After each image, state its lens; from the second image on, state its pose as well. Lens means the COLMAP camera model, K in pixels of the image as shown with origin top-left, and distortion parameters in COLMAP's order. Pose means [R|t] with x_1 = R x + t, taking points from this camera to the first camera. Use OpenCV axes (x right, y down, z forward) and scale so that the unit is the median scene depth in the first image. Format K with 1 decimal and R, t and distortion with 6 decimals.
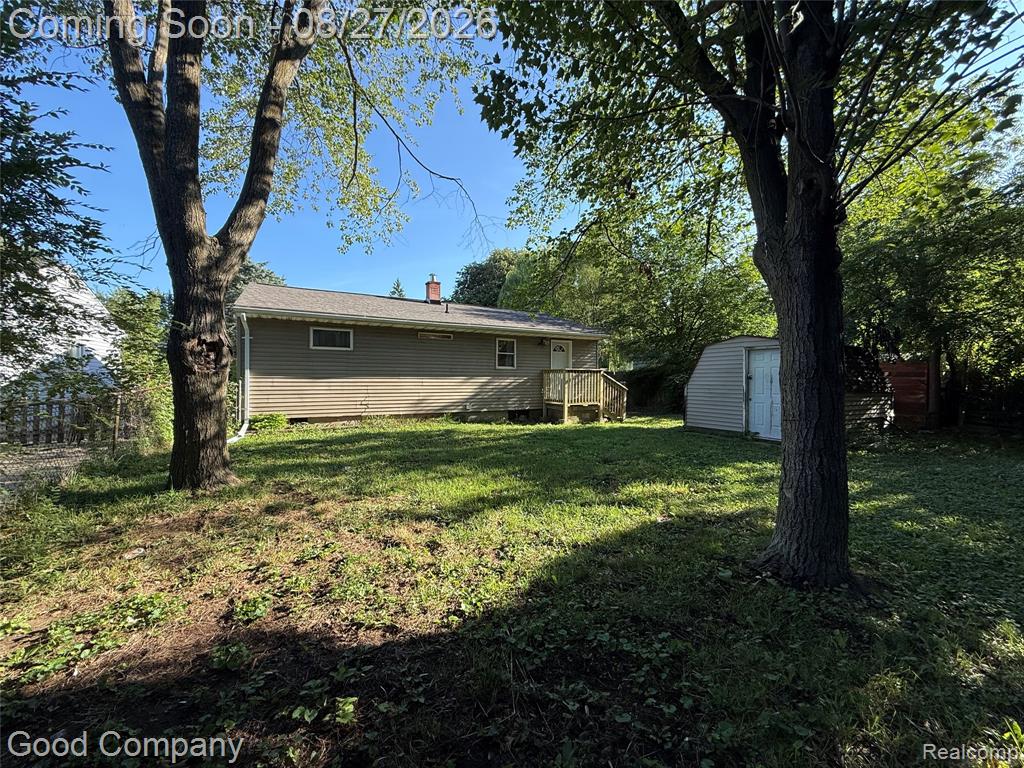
lens RADIAL K [[406.6, 0, 510.8], [0, 406.6, 382.7], [0, 0, 1]] dist [-0.000339, 0.000042]
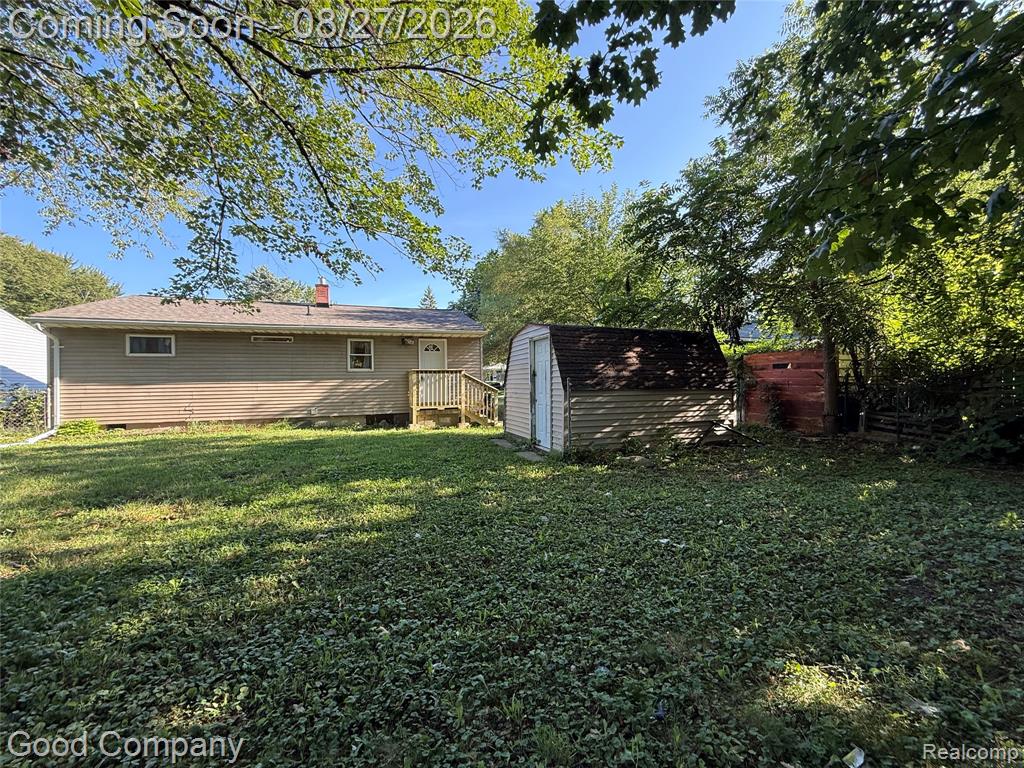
lens RADIAL K [[406.6, 0, 510.8], [0, 406.6, 382.7], [0, 0, 1]] dist [-0.000339, 0.000042]
pose [[0.985722, -0.019774, -0.167215, 0.500187], [0.018410, 0.999783, -0.009699, 0.009010], [0.167370, 0.006482, 0.985873, 0.128068]]
